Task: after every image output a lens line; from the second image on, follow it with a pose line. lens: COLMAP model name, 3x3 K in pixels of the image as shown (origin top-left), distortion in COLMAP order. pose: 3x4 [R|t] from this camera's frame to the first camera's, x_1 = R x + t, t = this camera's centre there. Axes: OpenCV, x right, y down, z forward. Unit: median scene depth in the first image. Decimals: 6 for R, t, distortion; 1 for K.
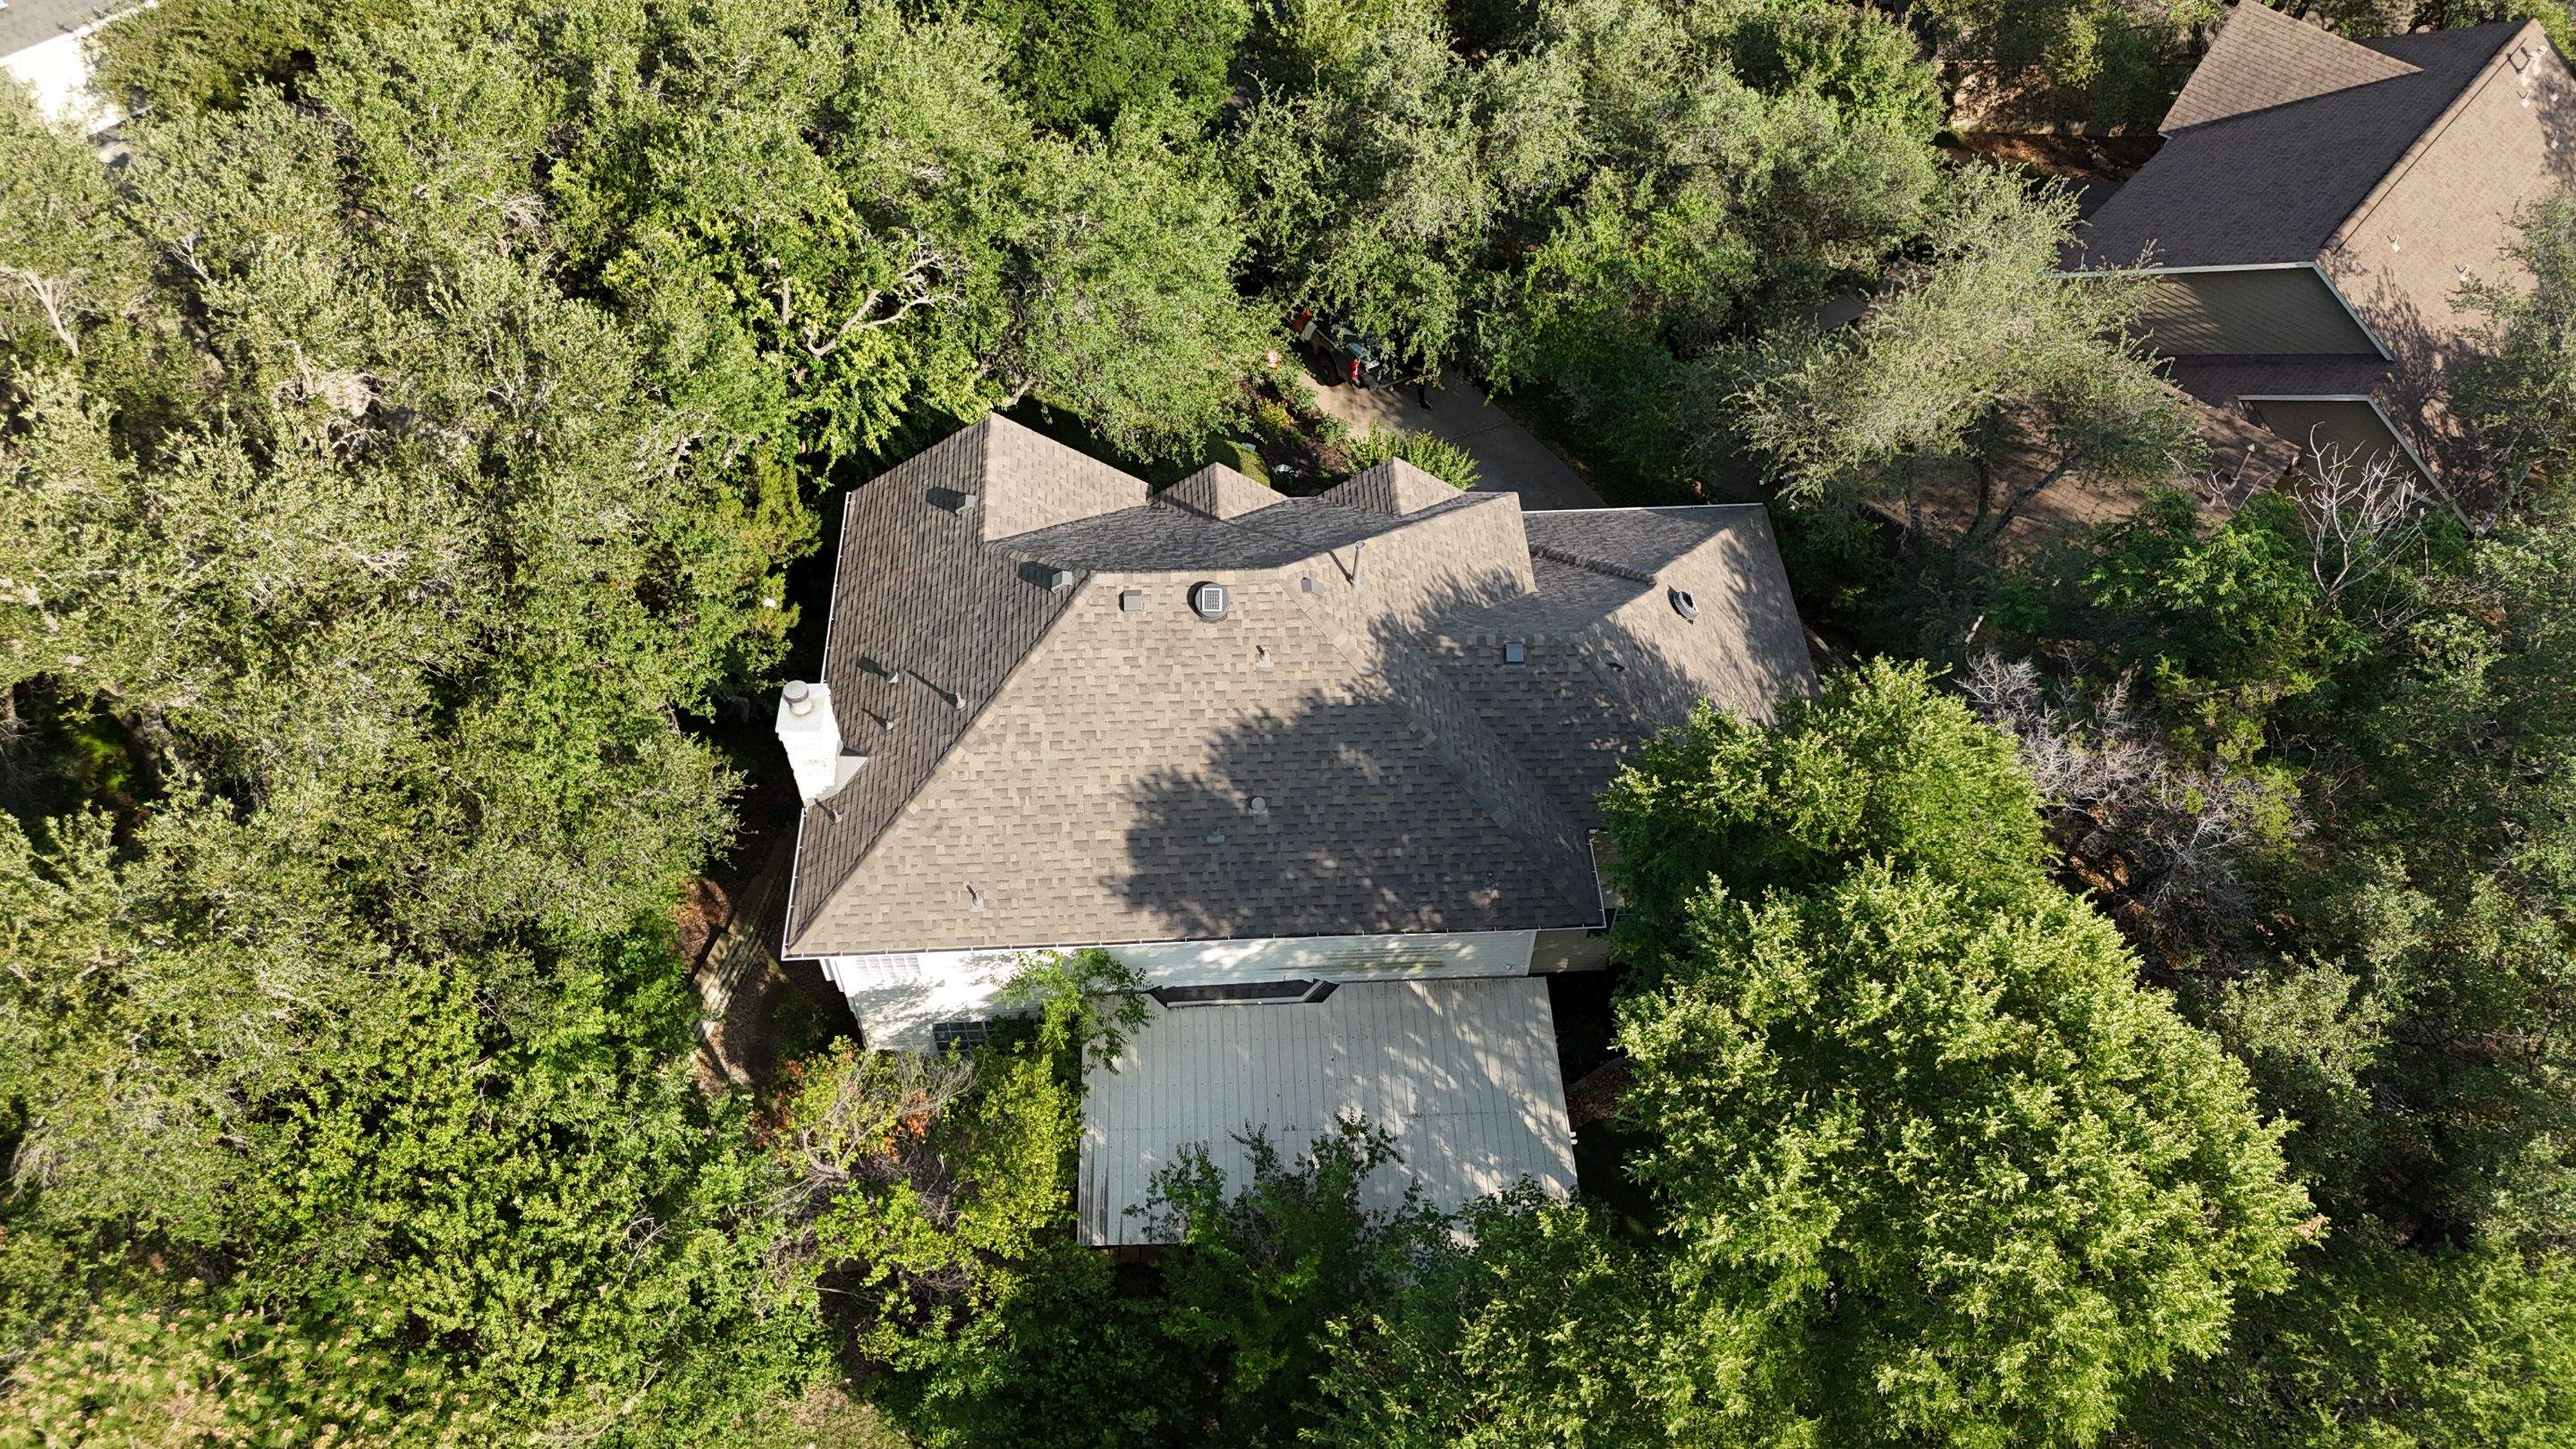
lens RADIAL K [[1905.3, 0, 1309.9], [0, 1905.3, 711.5], [0, 0, 1]] dist [0.066794, -0.062634]
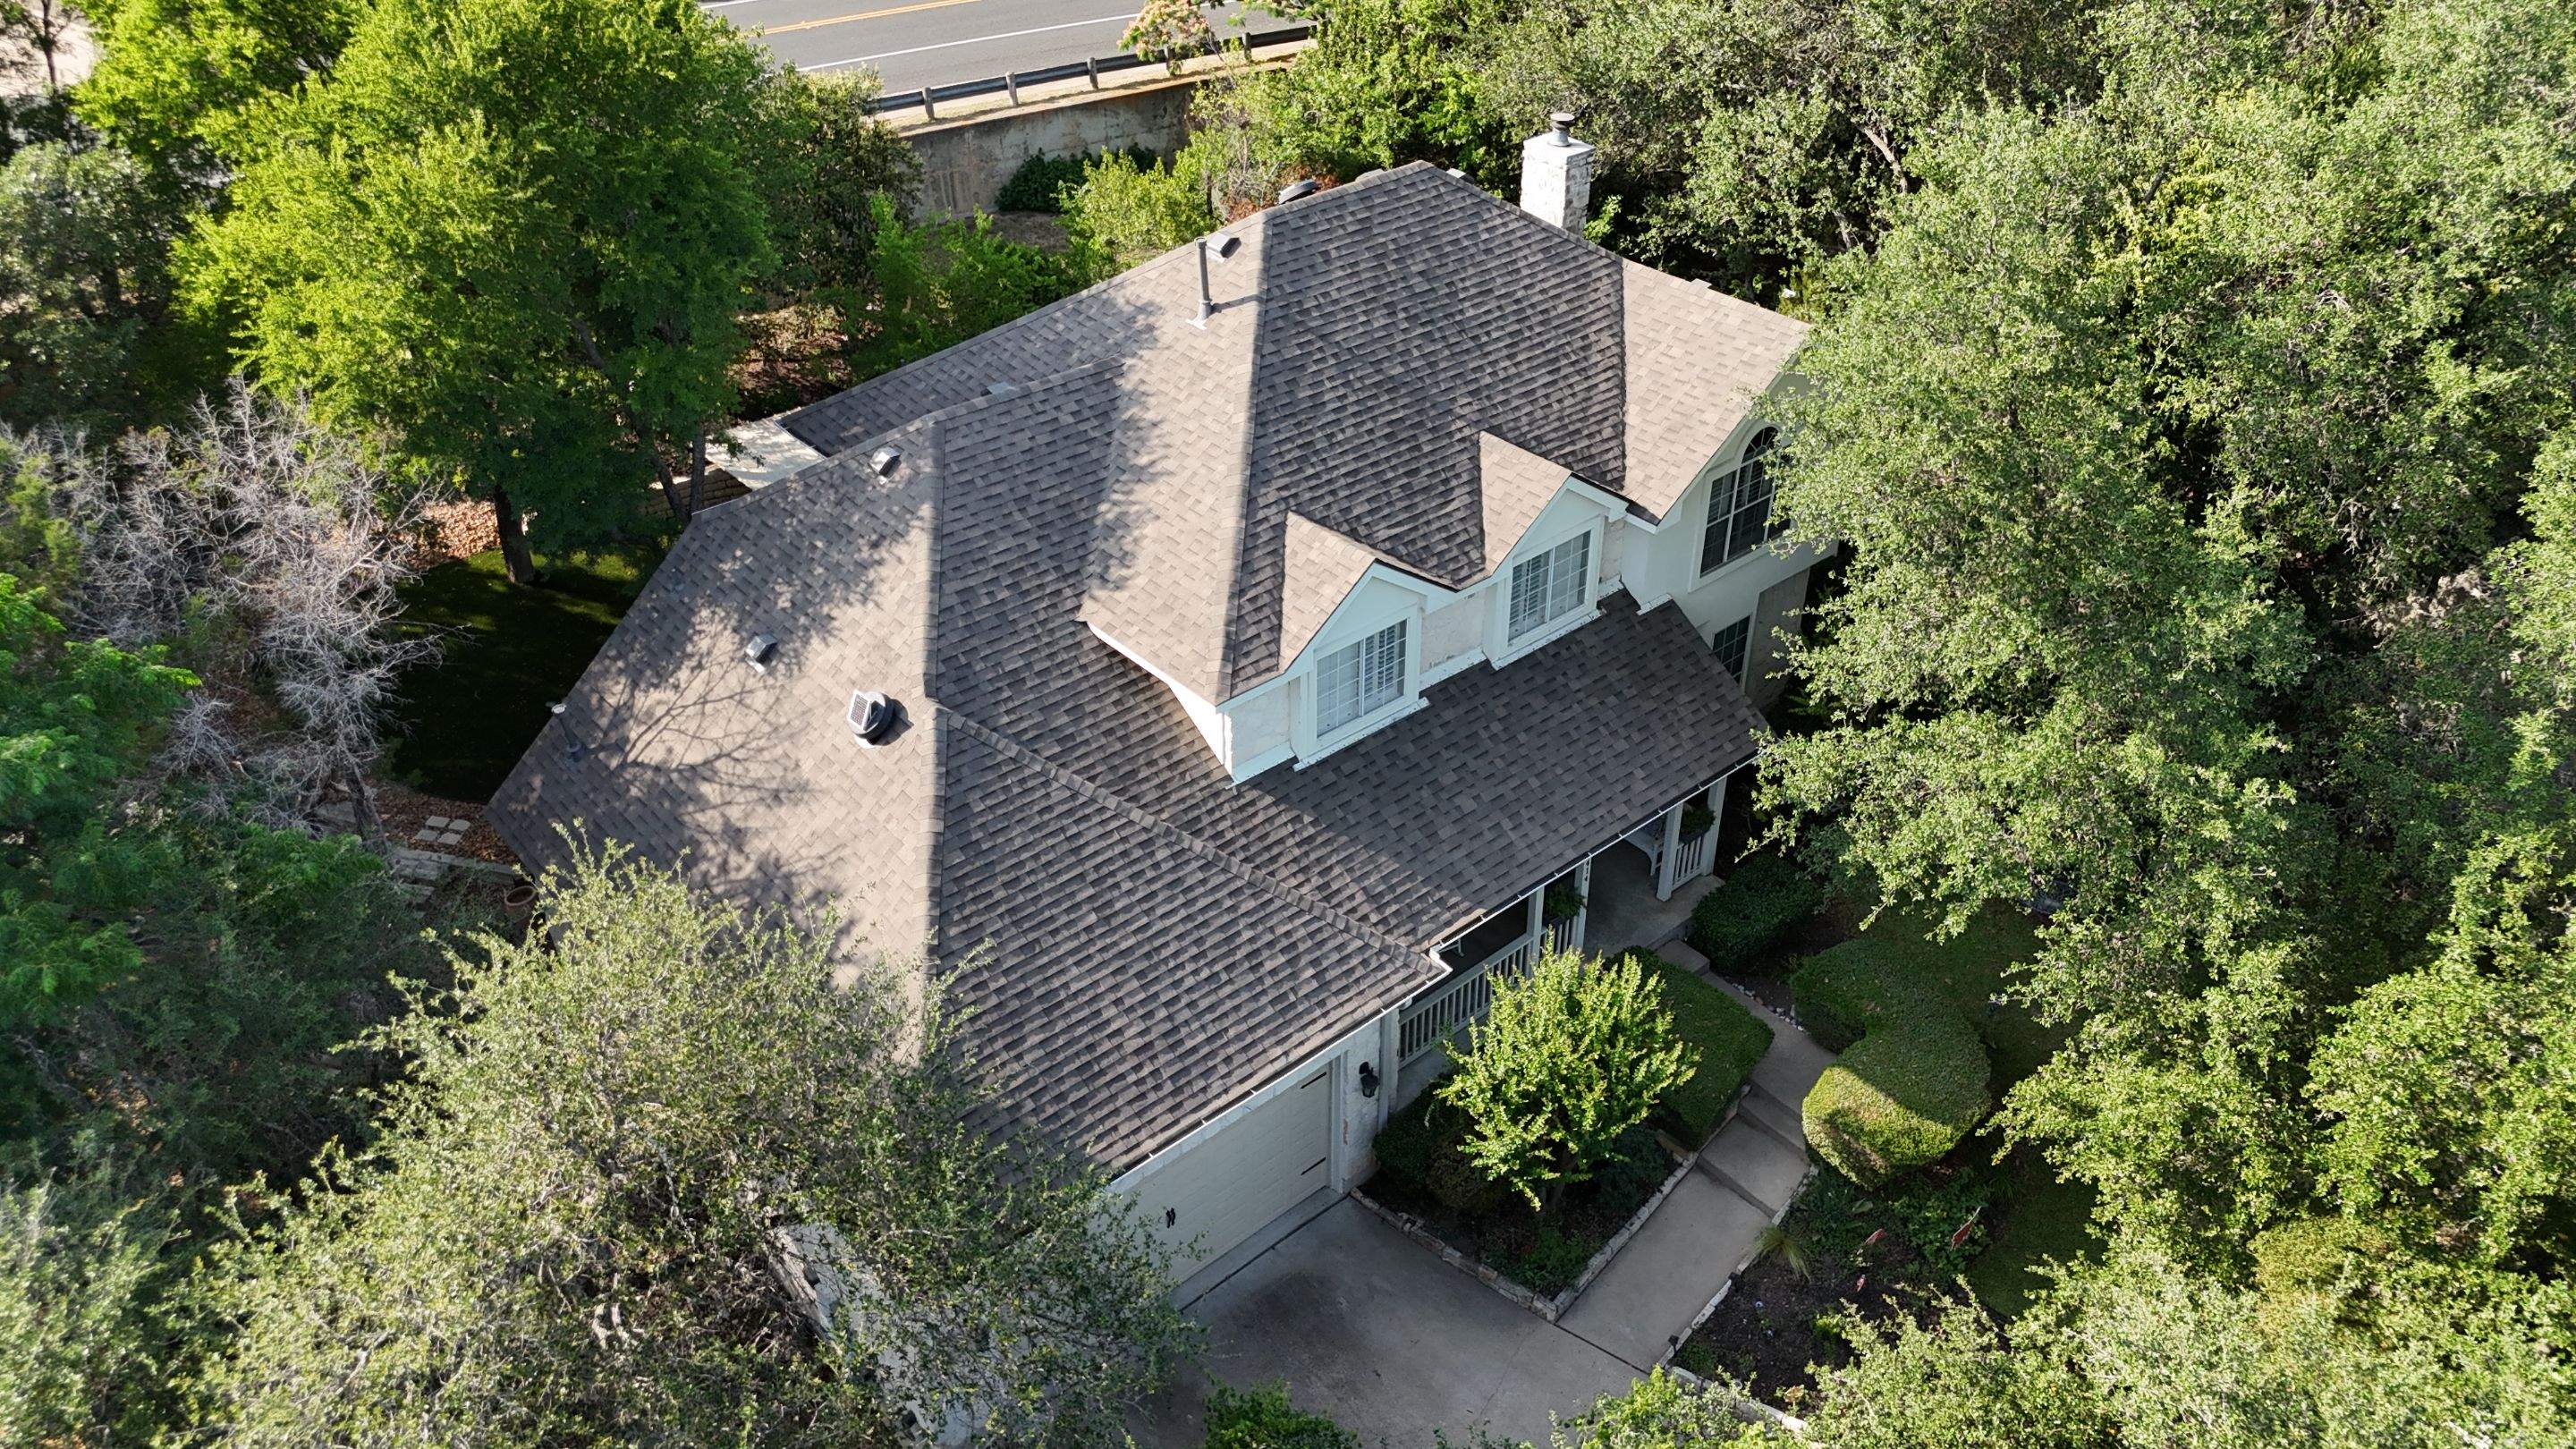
lens RADIAL K [[1905.3, 0, 1286.3], [0, 1905.3, 725.7], [0, 0, 1]] dist [0.066794, -0.062634]
pose [[-0.793407, 0.334886, -0.508288, 0.442973], [-0.478388, 0.173262, 0.860887, -0.711933], [0.376366, 0.926192, 0.022738, 1.137034]]
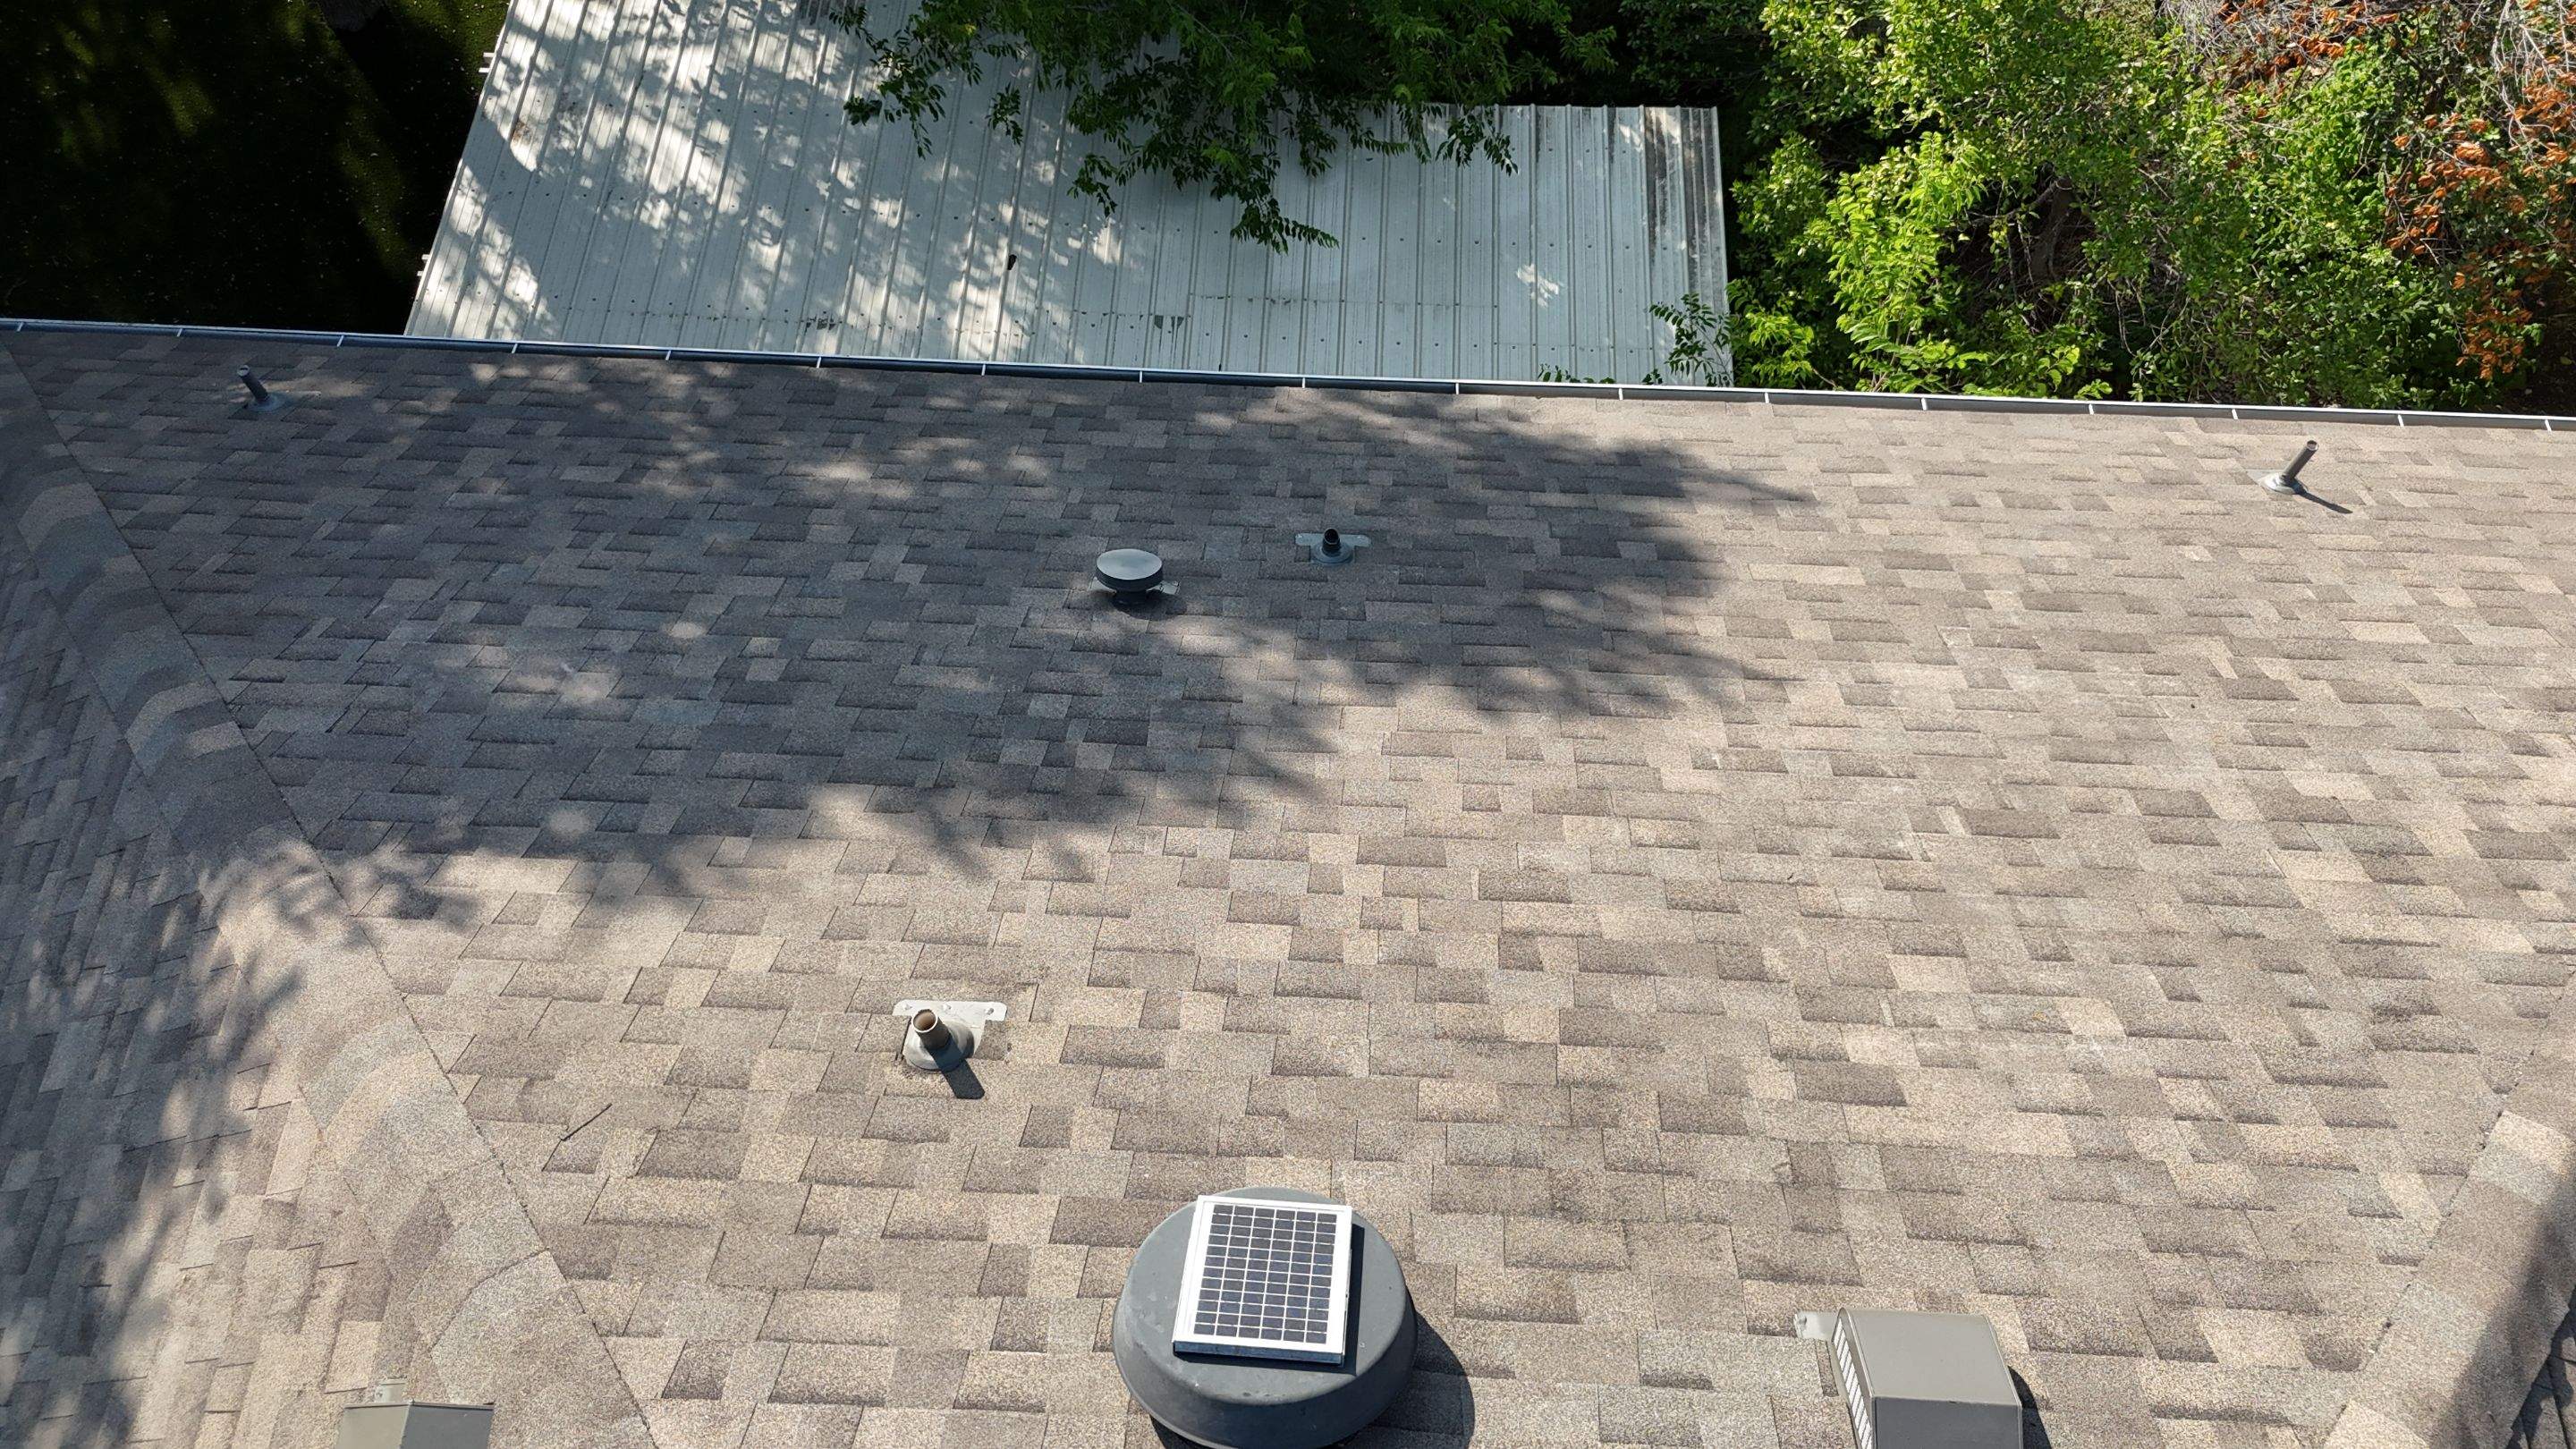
lens RADIAL K [[1905.3, 0, 1293.2], [0, 1905.3, 723.1], [0, 0, 1]] dist [0.066794, -0.062634]
pose [[-0.994391, -0.102786, 0.024917, -0.049758], [0.065959, -0.418529, 0.905805, -0.144155], [-0.082675, 0.902368, 0.422961, 0.868377]]
